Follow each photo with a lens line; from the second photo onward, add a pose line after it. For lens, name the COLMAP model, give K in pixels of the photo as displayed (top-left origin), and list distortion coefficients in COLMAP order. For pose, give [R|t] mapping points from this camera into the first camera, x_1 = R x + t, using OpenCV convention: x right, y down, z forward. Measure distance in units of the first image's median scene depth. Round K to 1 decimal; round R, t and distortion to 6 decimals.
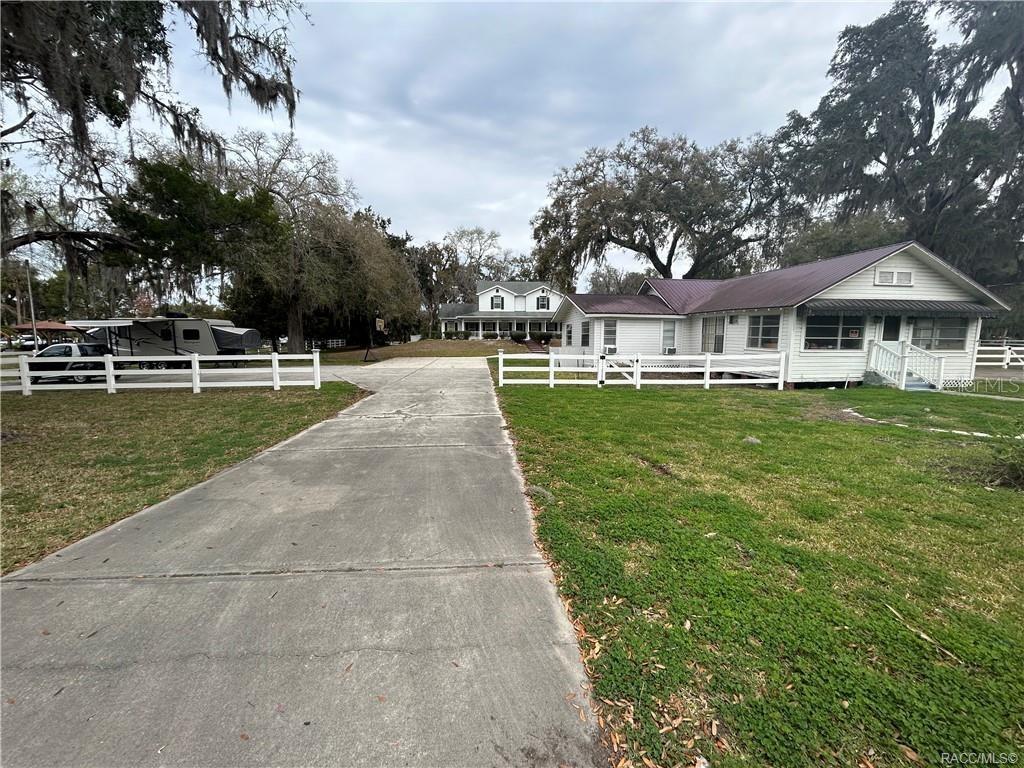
lens RADIAL K [[413.4, 0, 512.0], [0, 413.4, 384.0], [0, 0, 1]] dist [-0.006261, 0.002298]
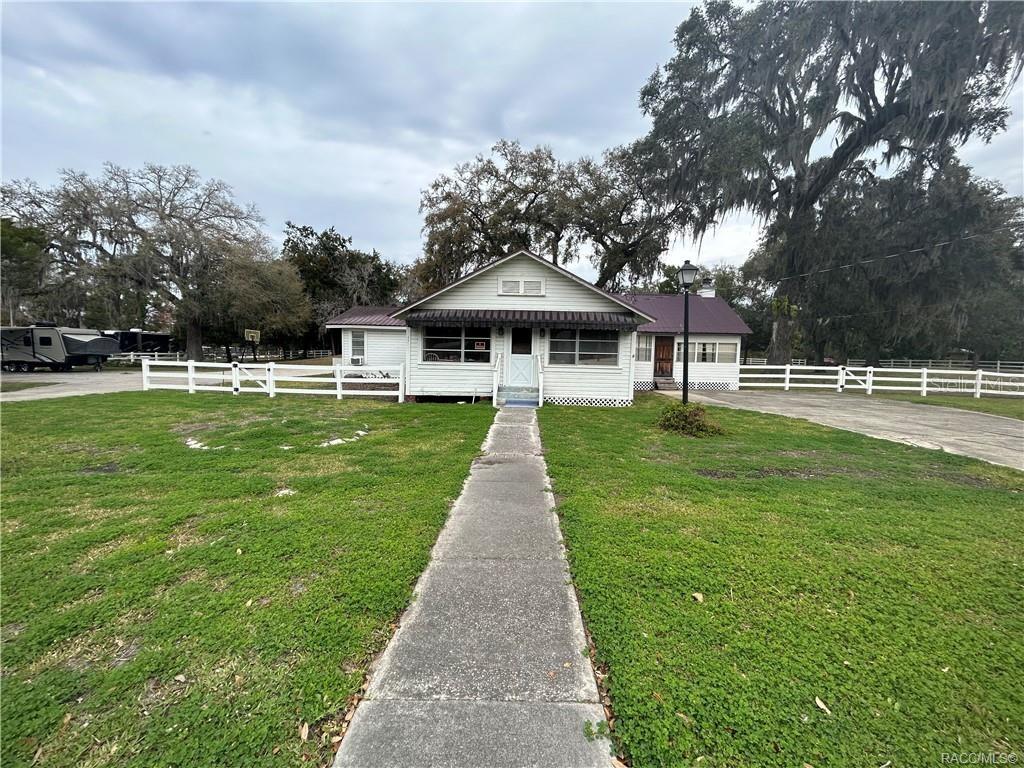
lens RADIAL K [[413.4, 0, 512.0], [0, 413.4, 384.0], [0, 0, 1]] dist [-0.006261, 0.002298]
pose [[0.989904, 0.026893, -0.139162, 0.759214], [-0.031595, 0.998998, -0.031692, -0.005157], [0.138171, 0.035769, 0.989762, 0.052808]]
